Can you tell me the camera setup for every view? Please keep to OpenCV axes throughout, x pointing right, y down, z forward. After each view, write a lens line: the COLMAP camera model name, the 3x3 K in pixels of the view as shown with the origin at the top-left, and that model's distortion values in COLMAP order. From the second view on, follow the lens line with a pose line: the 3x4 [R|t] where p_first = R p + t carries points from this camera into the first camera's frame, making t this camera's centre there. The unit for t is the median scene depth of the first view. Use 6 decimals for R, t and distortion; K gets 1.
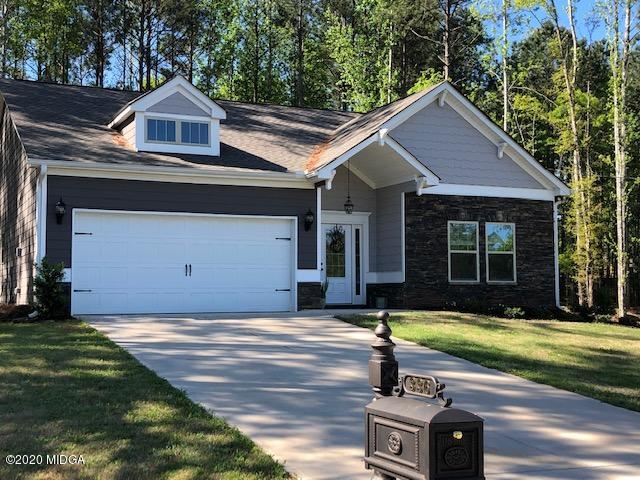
lens RADIAL K [[884.3, 0, 320.0], [0, 884.3, 240.0], [0, 0, 1]] dist [0.131336, -0.003280]
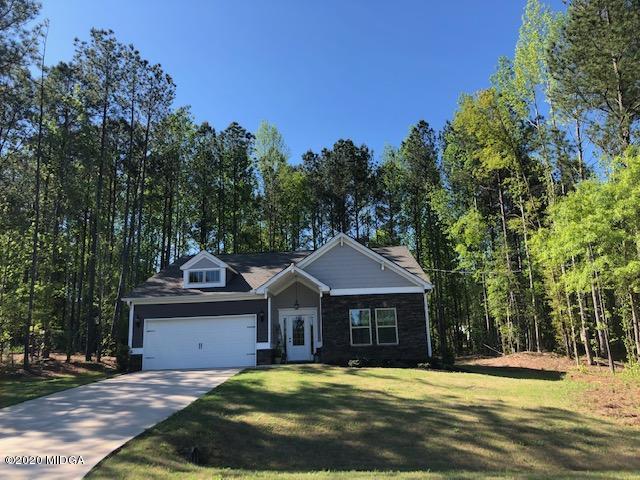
lens RADIAL K [[509.7, 0, 320.0], [0, 509.7, 240.0], [0, 0, 1]] dist [-0.001395, -0.001472]
pose [[0.889145, -0.133526, -0.437711, 0.549248], [0.061992, 0.982813, -0.173883, 0.013969], [0.453406, 0.127473, 0.882141, 0.070110]]
